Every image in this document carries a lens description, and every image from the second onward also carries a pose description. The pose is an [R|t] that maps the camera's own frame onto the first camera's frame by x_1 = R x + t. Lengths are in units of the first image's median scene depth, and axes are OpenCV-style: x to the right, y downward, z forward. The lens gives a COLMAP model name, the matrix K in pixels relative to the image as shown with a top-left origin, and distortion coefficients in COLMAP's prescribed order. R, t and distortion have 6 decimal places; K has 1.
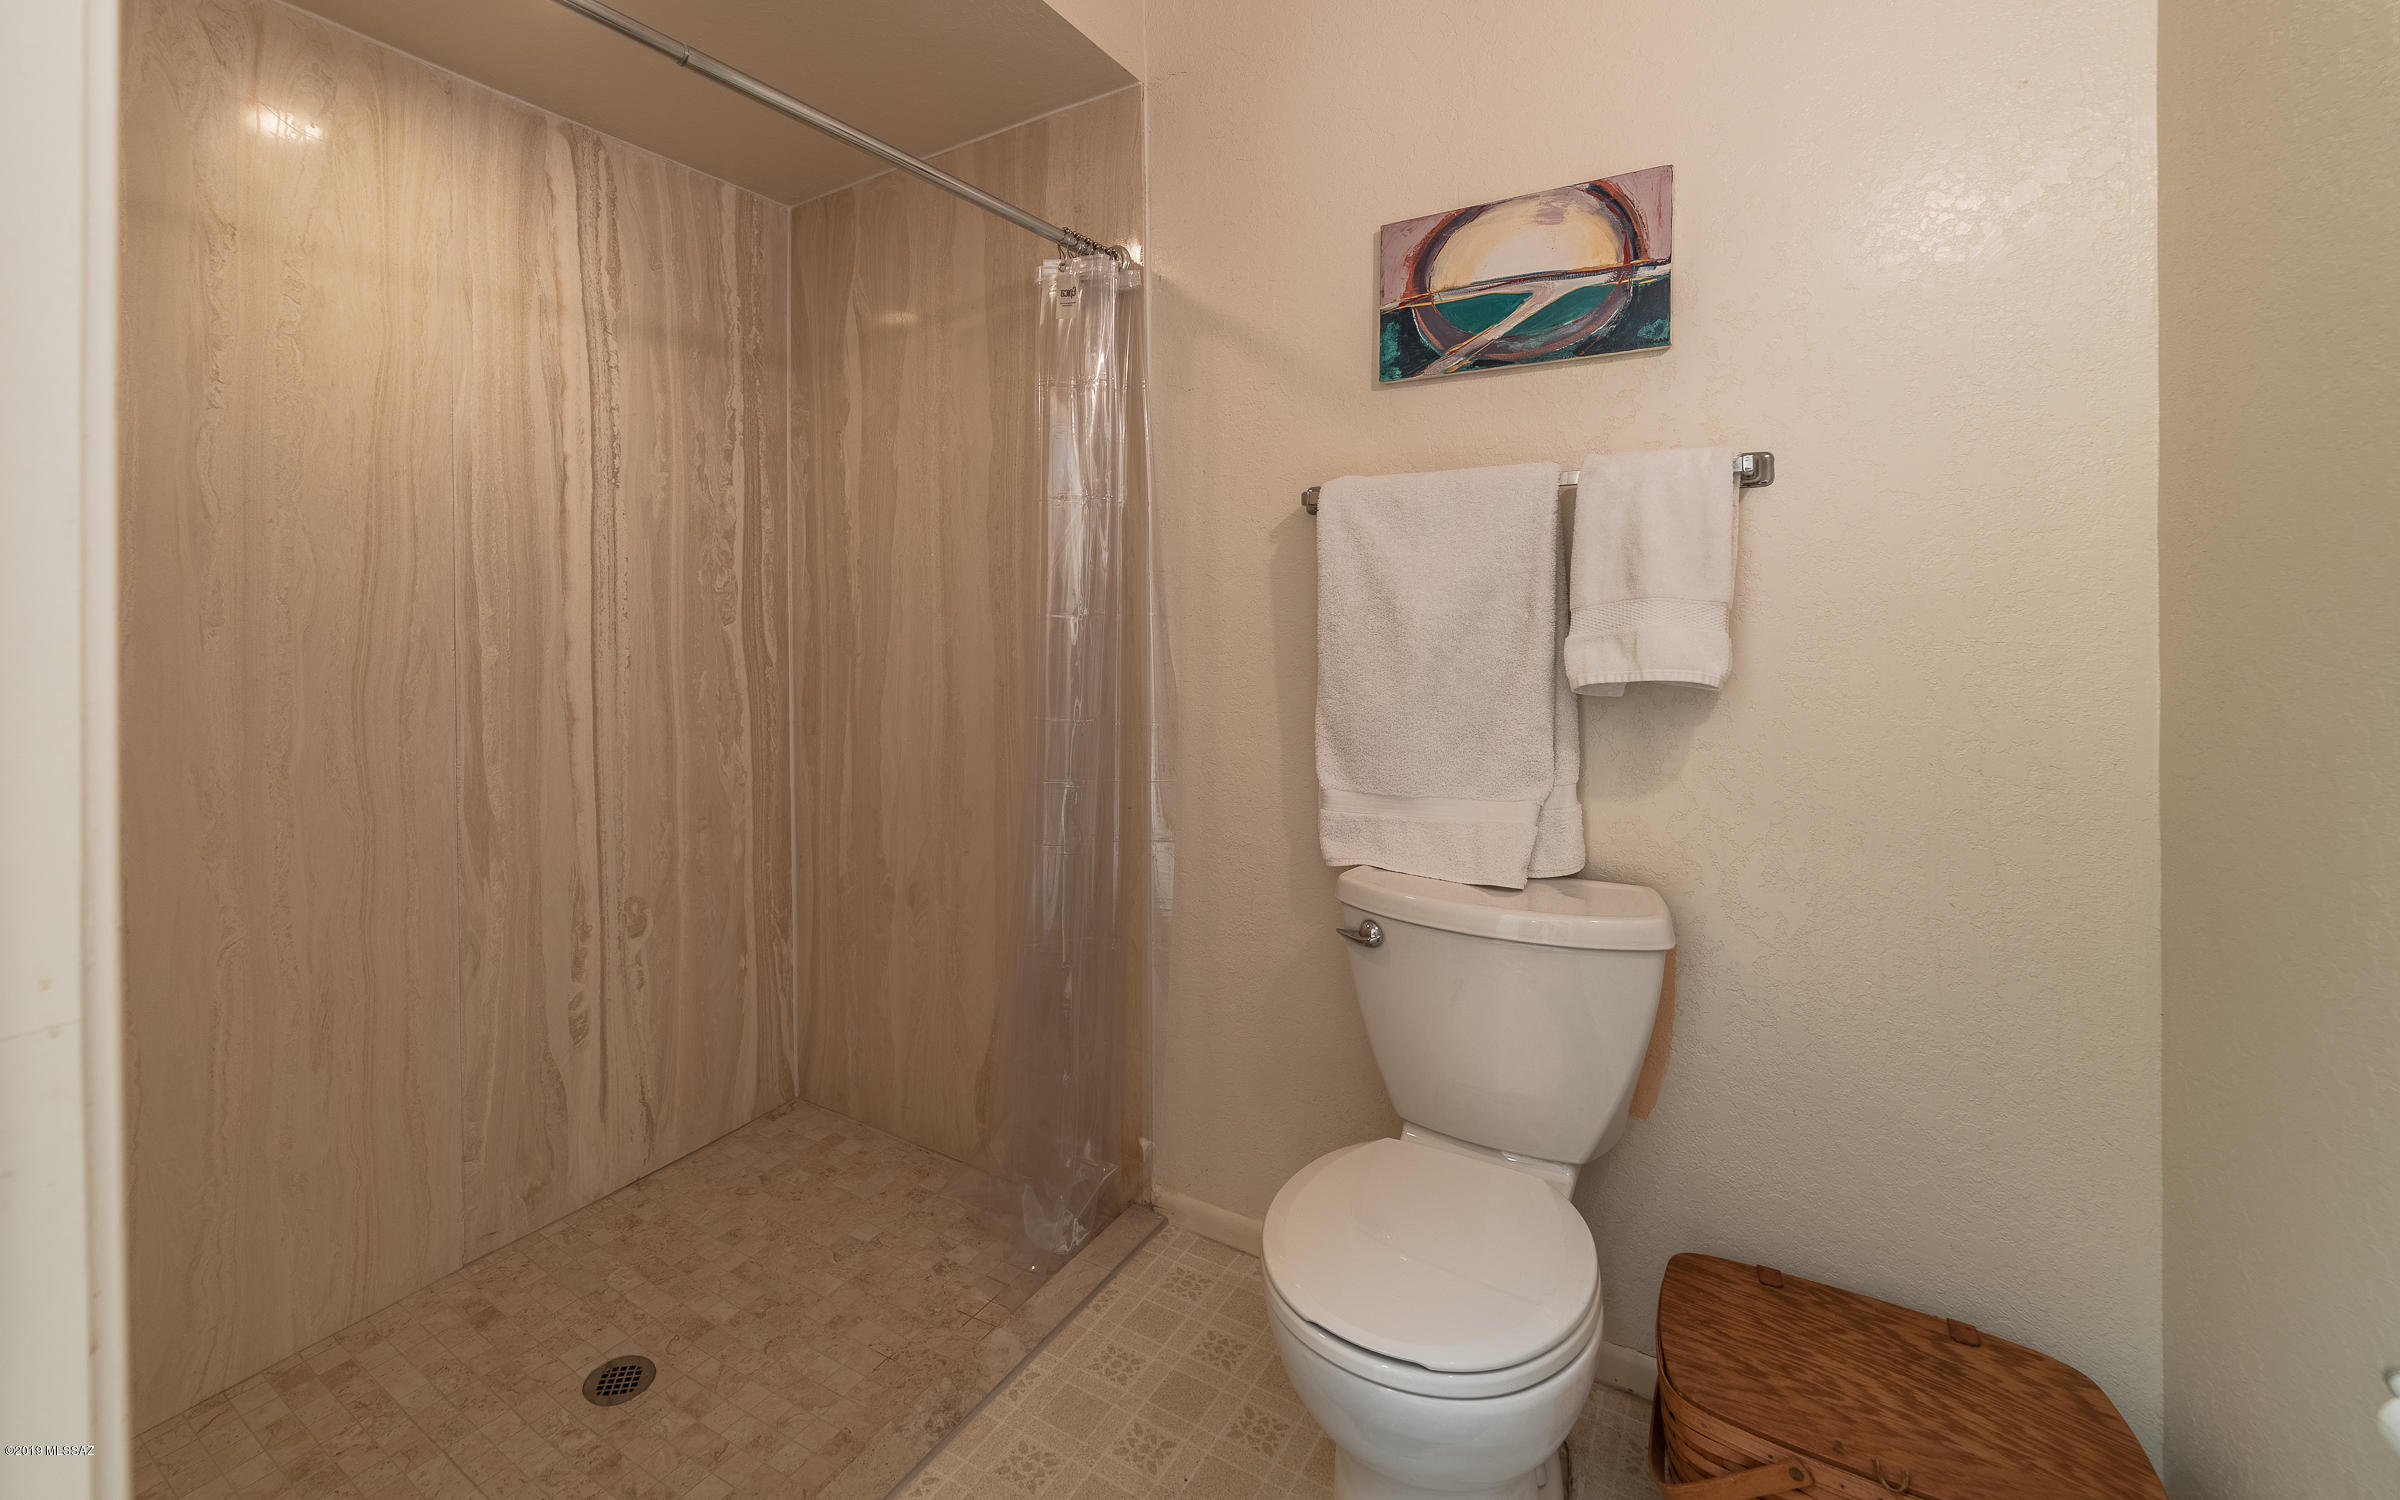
lens RADIAL K [[968.3, 0, 1200.4], [0, 968.3, 745.3], [0, 0, 1]] dist [-0.025934, 0.010268]
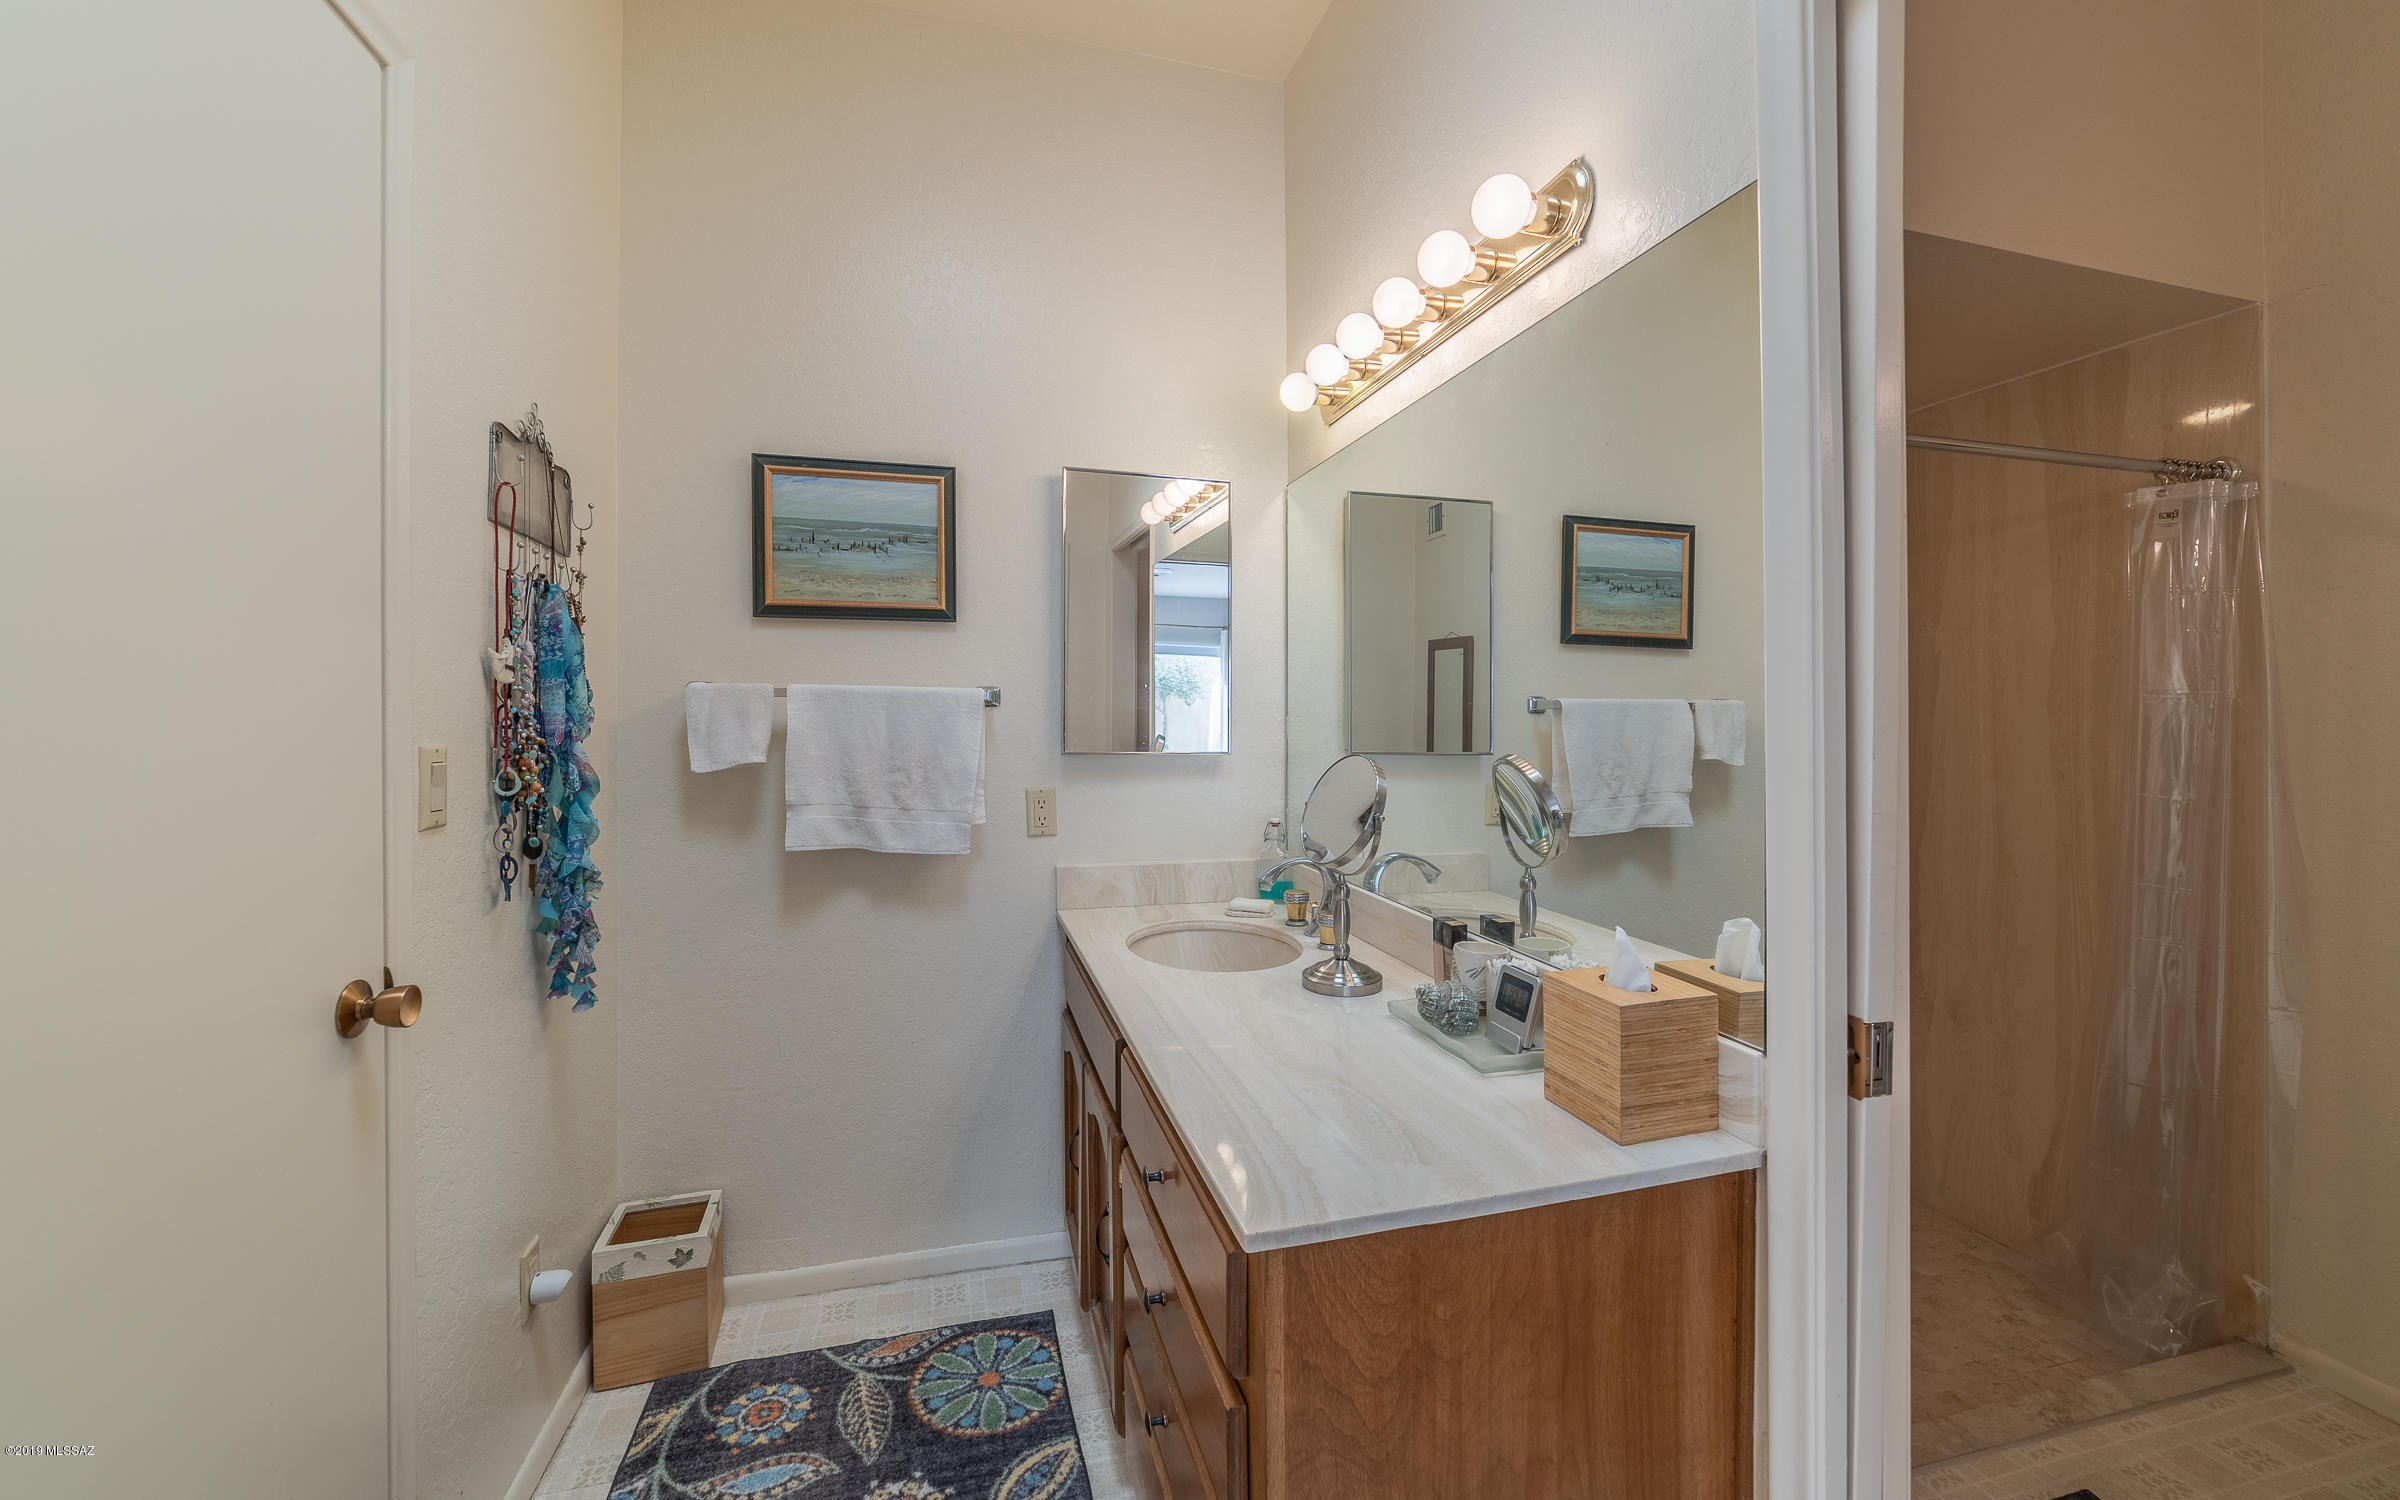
lens RADIAL K [[968.3, 0, 1200.4], [0, 968.3, 745.3], [0, 0, 1]] dist [-0.025934, 0.010268]
pose [[0.696097, 0.023370, -0.717568, -0.131407], [-0.091286, 0.994239, -0.056174, -0.025757], [0.712121, 0.104607, 0.694220, -0.659697]]
